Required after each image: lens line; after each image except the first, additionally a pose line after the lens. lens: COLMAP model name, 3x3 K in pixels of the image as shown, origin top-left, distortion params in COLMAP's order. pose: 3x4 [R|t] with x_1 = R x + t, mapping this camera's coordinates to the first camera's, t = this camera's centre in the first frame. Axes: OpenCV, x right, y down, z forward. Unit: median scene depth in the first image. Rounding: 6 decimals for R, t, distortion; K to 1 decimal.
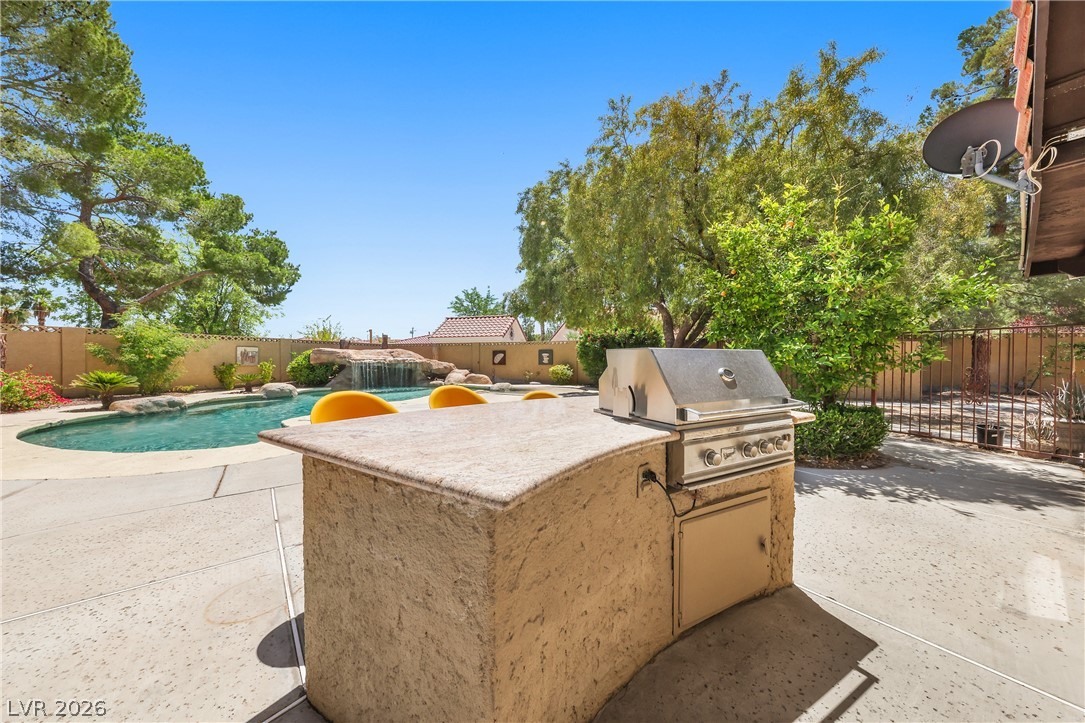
lens RADIAL K [[344.8, 0, 552.5], [0, 344.8, 359.2], [0, 0, 1]] dist [-0.007341, -0.000161]
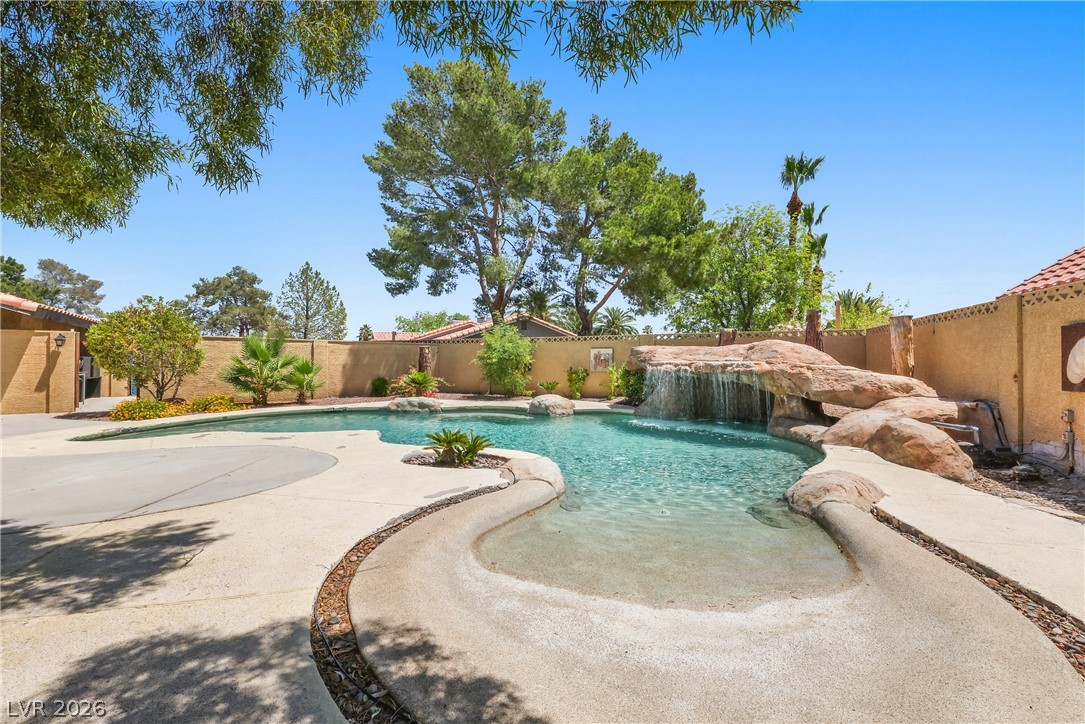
lens RADIAL K [[449.5, 0, 540.6], [0, 449.5, 363.0], [0, 0, 1]] dist [-0.000796, -0.000064]
pose [[-0.062835, -0.000448, -0.998024, 0.144618], [-0.000829, 1.000000, -0.000397, -0.000454], [0.998024, 0.000803, -0.062835, 0.797700]]
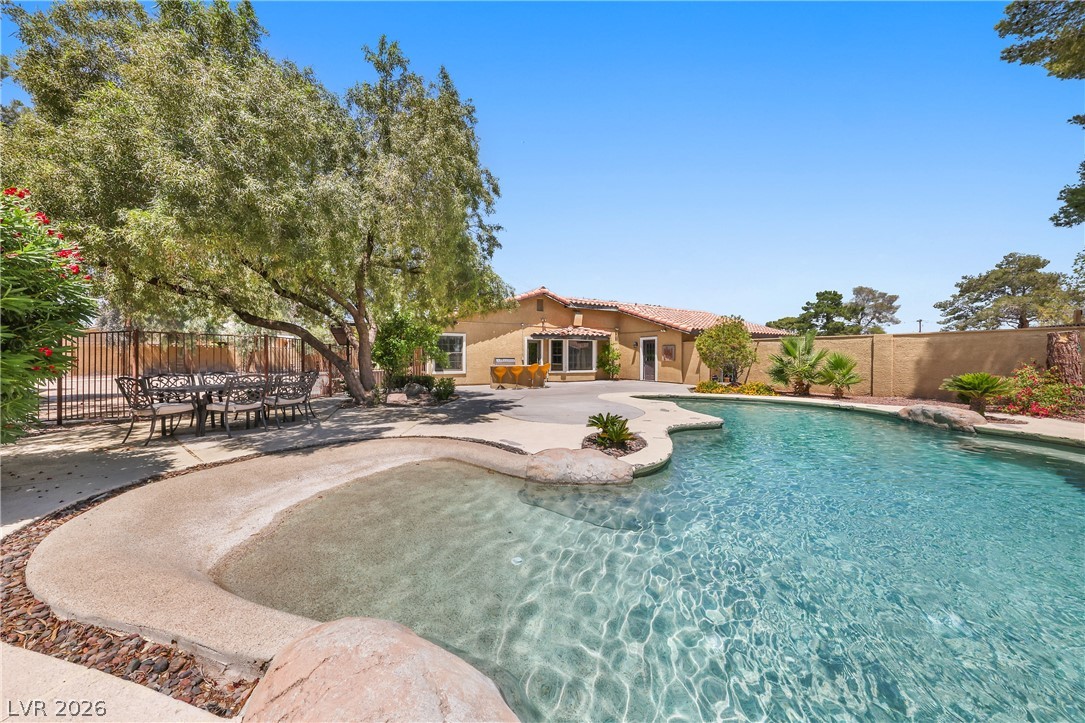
lens RADIAL K [[344.8, 0, 541.6], [0, 344.8, 357.9], [0, 0, 1]] dist [-0.007341, -0.000161]
pose [[-0.990250, -0.003034, 0.139267, -0.187156], [-0.003249, 0.999994, -0.001315, 0.000433], [-0.139262, -0.001755, -0.990254, 1.026226]]
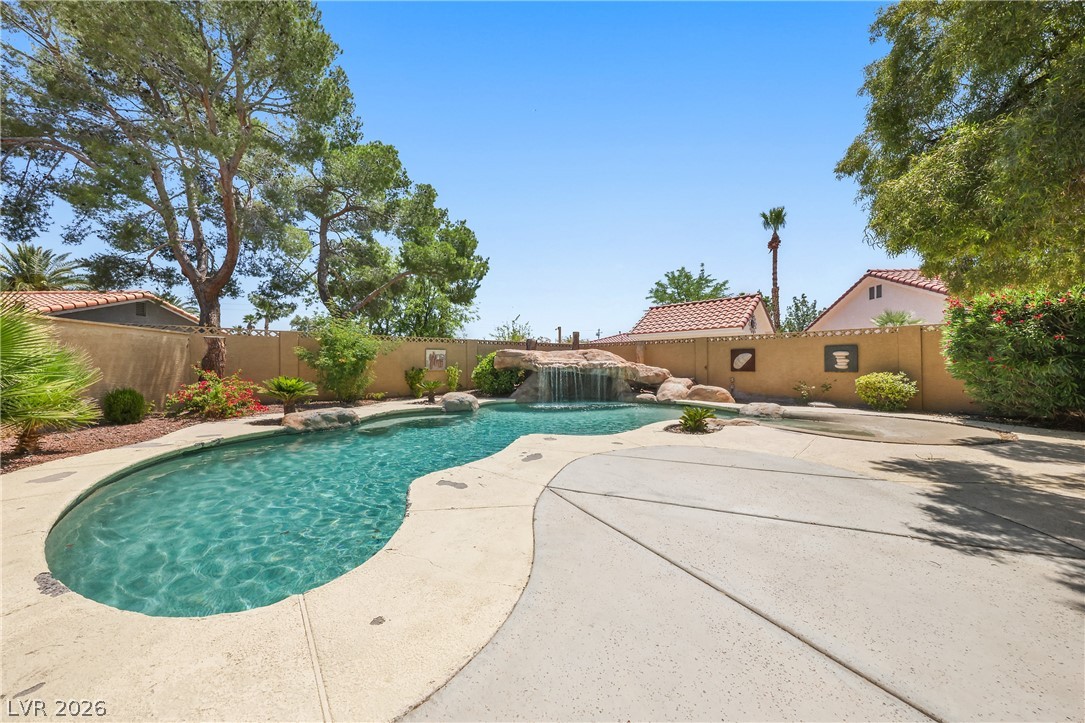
lens RADIAL K [[381.3, 0, 542.9], [0, 381.3, 361.6], [0, 0, 1]] dist [0.000549, 0.000009]
pose [[0.864398, -0.004859, -0.502785, -0.137444], [0.002216, 0.999980, -0.005854, 0.001824], [0.502803, 0.003946, 0.864392, 0.251516]]
